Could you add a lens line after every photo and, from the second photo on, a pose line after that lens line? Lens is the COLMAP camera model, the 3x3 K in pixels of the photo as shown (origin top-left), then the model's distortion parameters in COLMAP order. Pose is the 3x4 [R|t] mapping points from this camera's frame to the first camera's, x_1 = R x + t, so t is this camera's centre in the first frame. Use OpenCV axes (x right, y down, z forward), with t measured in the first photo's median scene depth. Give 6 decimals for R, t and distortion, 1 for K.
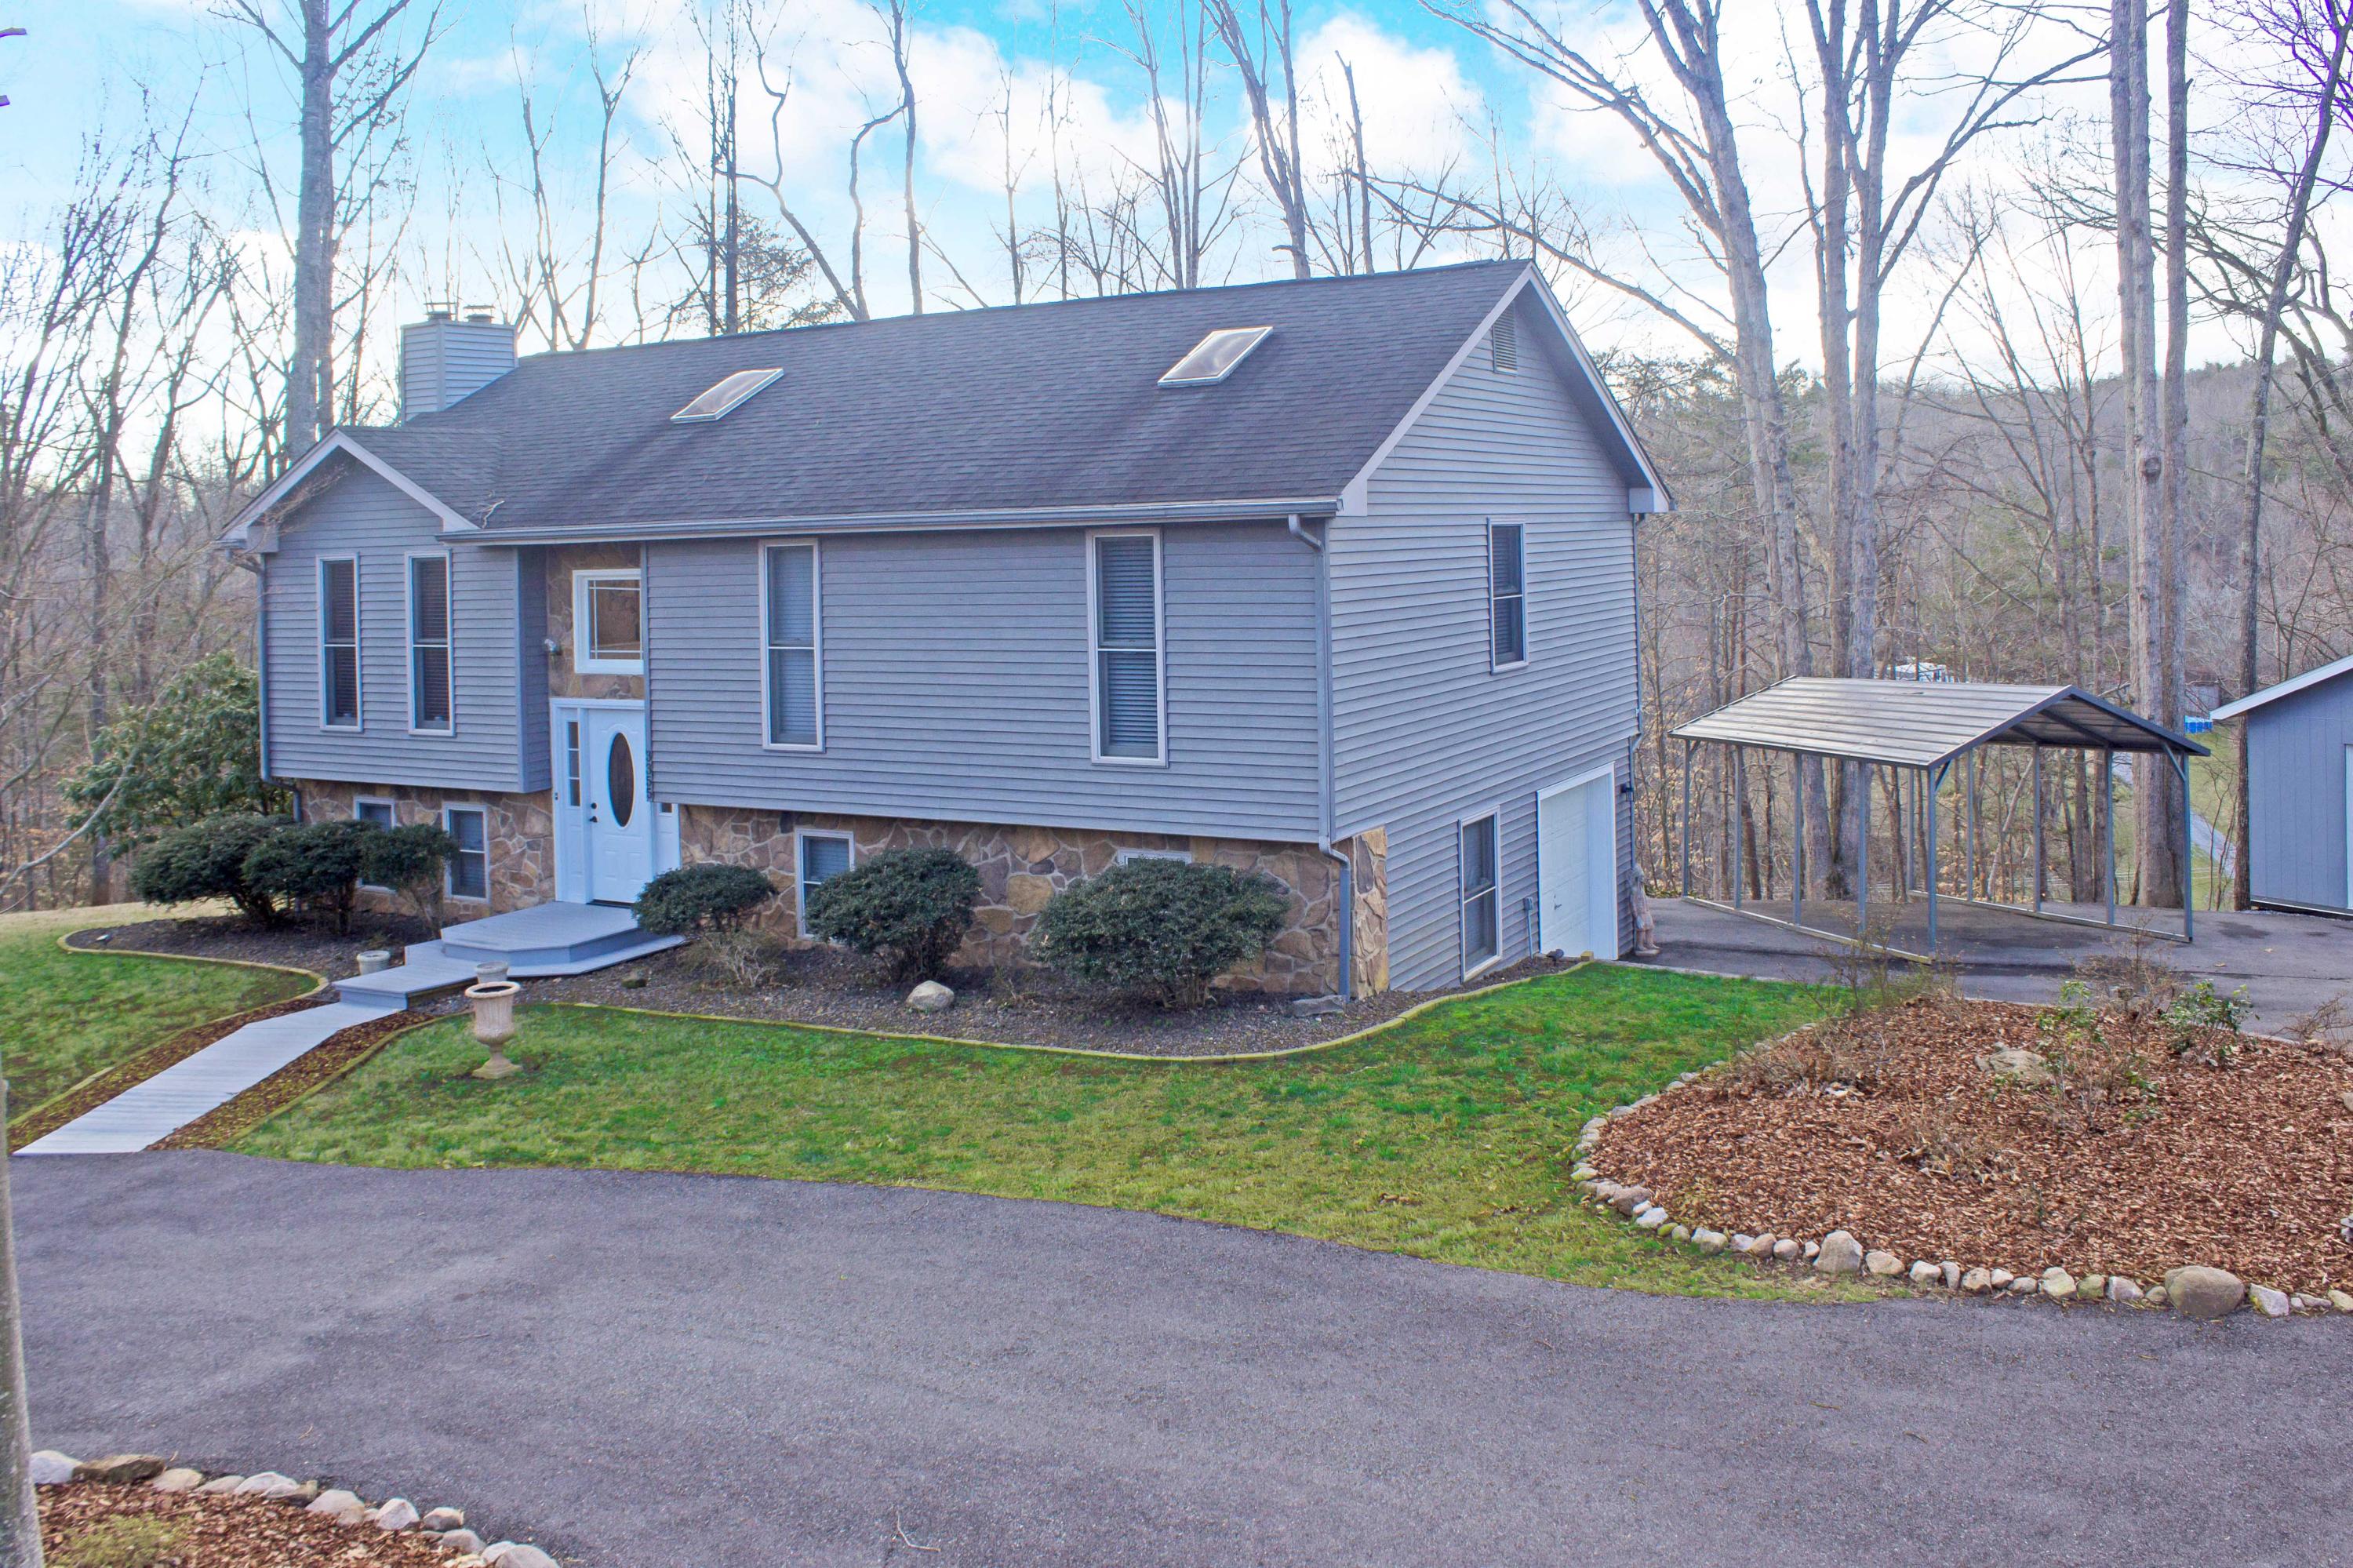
lens RADIAL K [[1943.3, 0, 1175.9], [0, 1943.3, 603.0], [0, 0, 1]] dist [-0.002264, -0.015259]
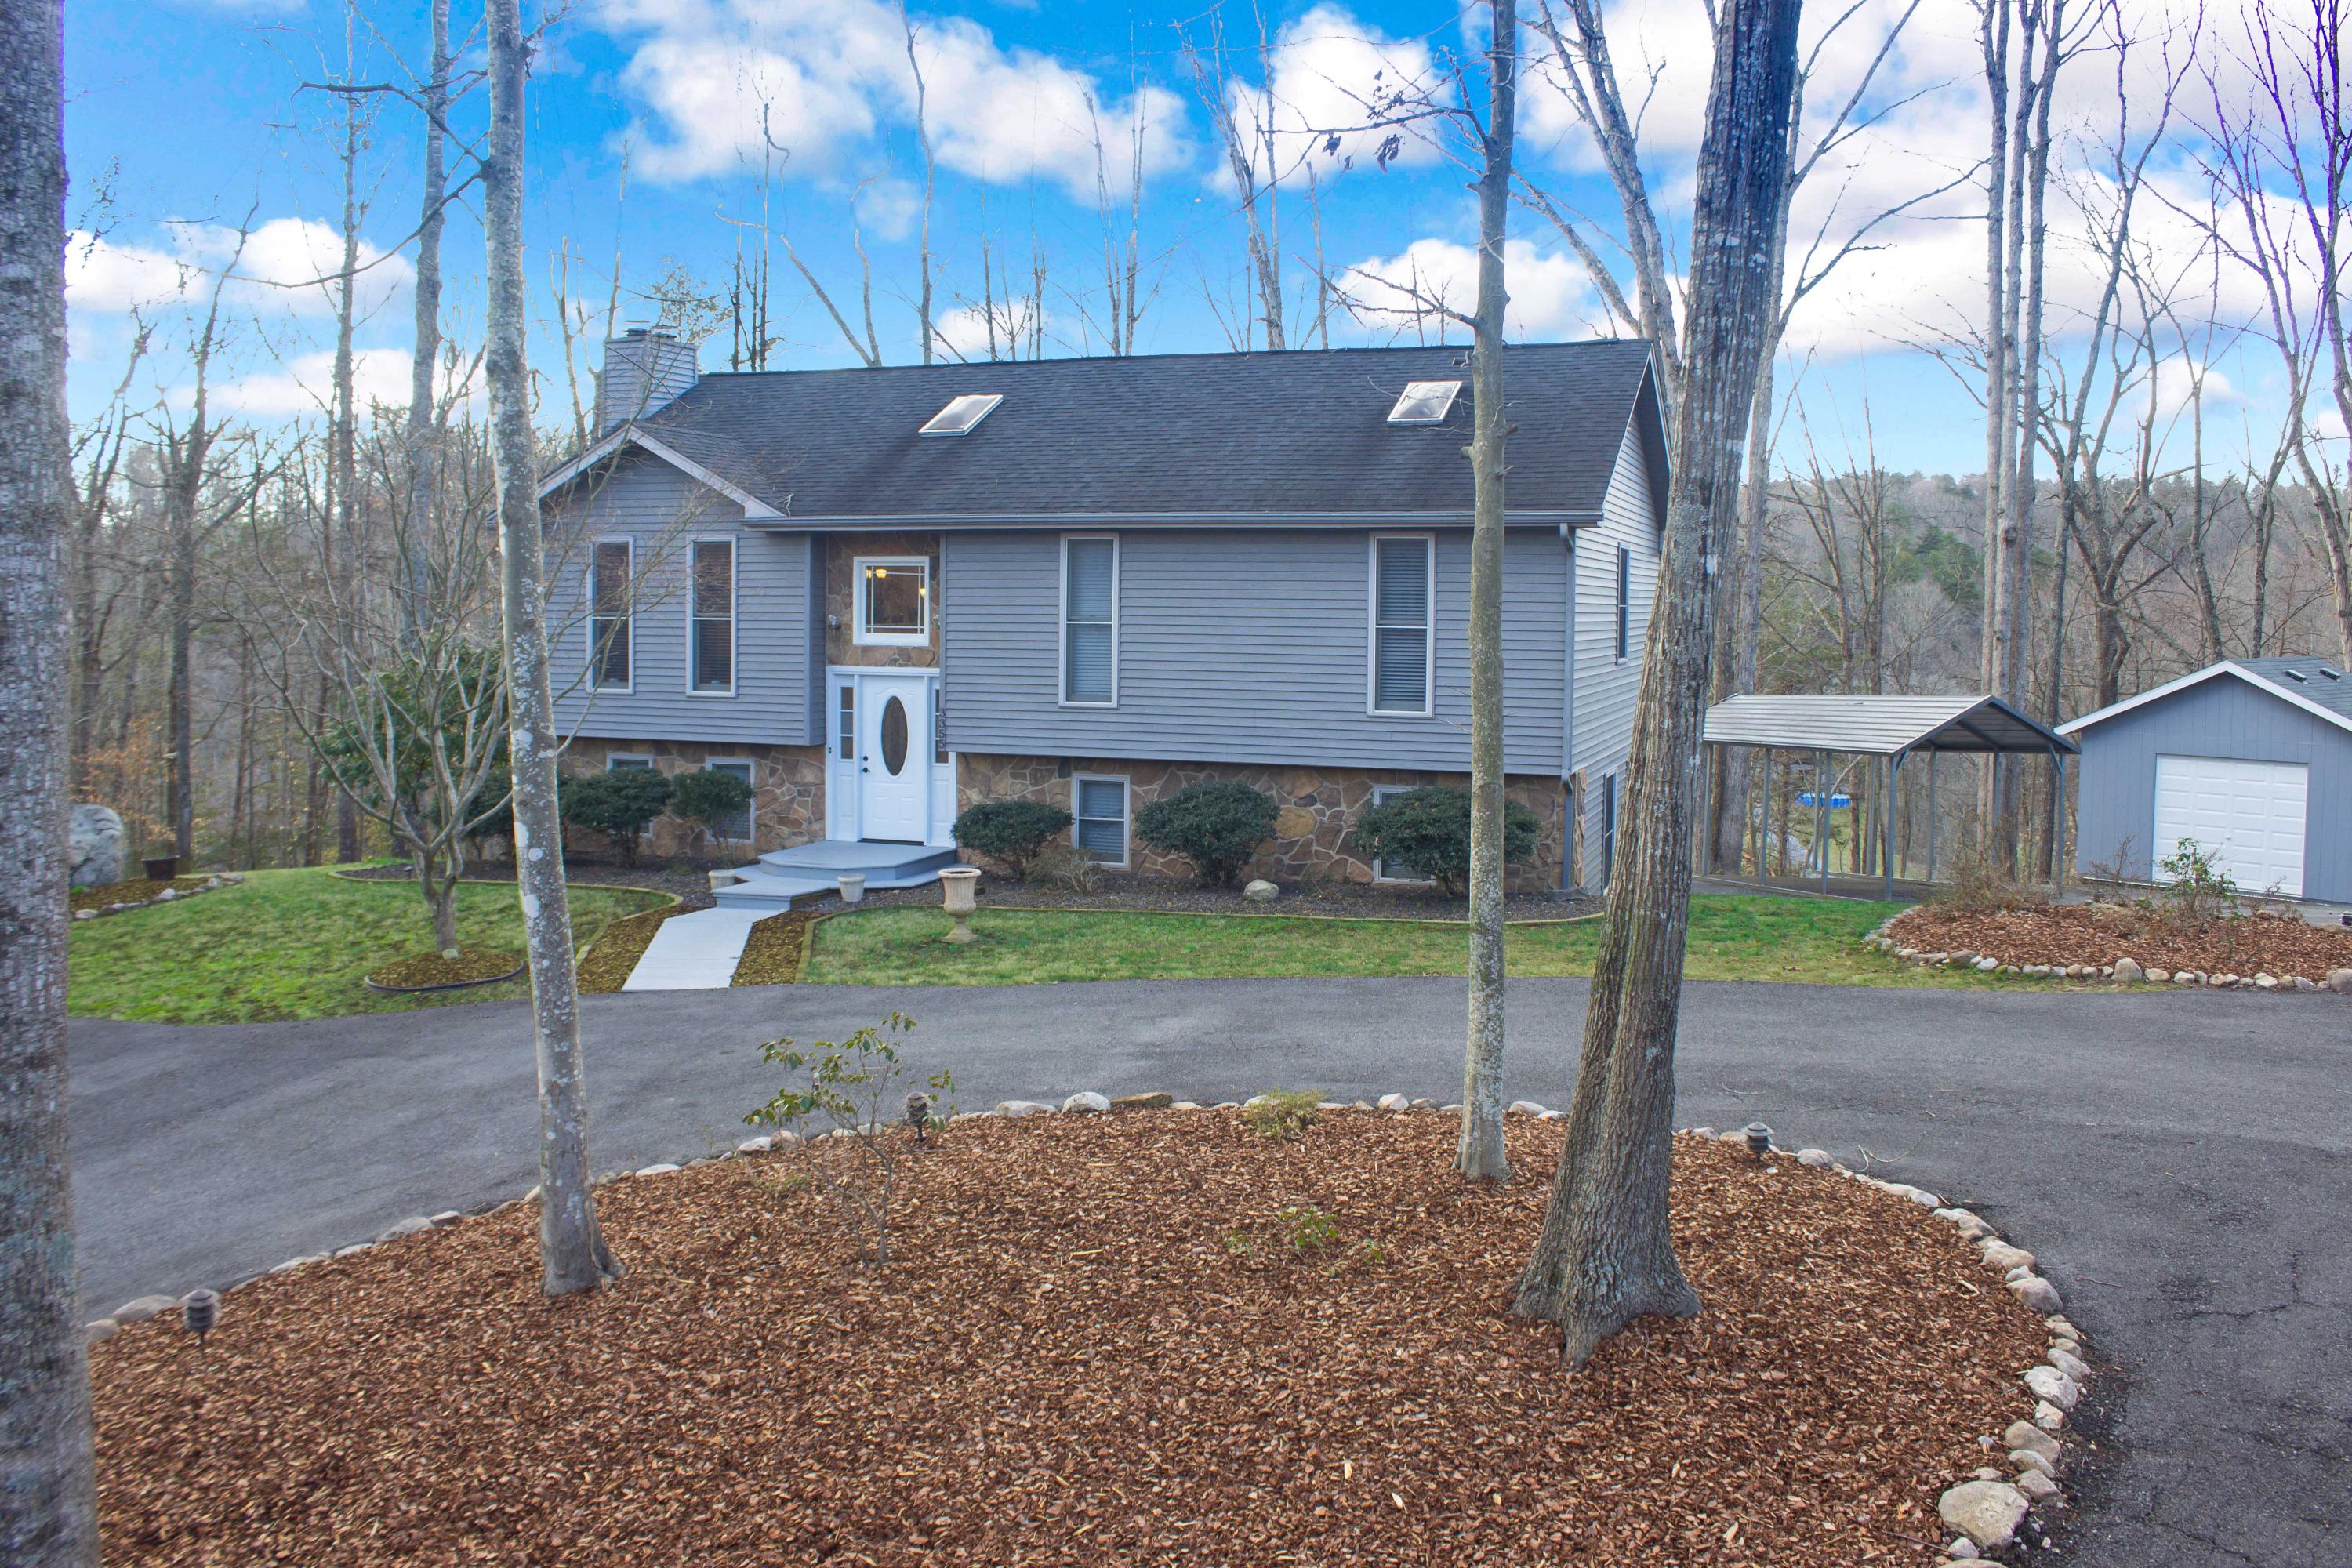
lens RADIAL K [[1975.0, 0, 1176.0], [0, 1975.0, 784.0], [0, 0, 1]] dist [0.010987, 0.015038]
pose [[0.981818, 0.018964, 0.188874, -0.346495], [-0.028571, 0.998426, 0.048271, 0.057748], [-0.187661, -0.052789, 0.980814, -0.210721]]
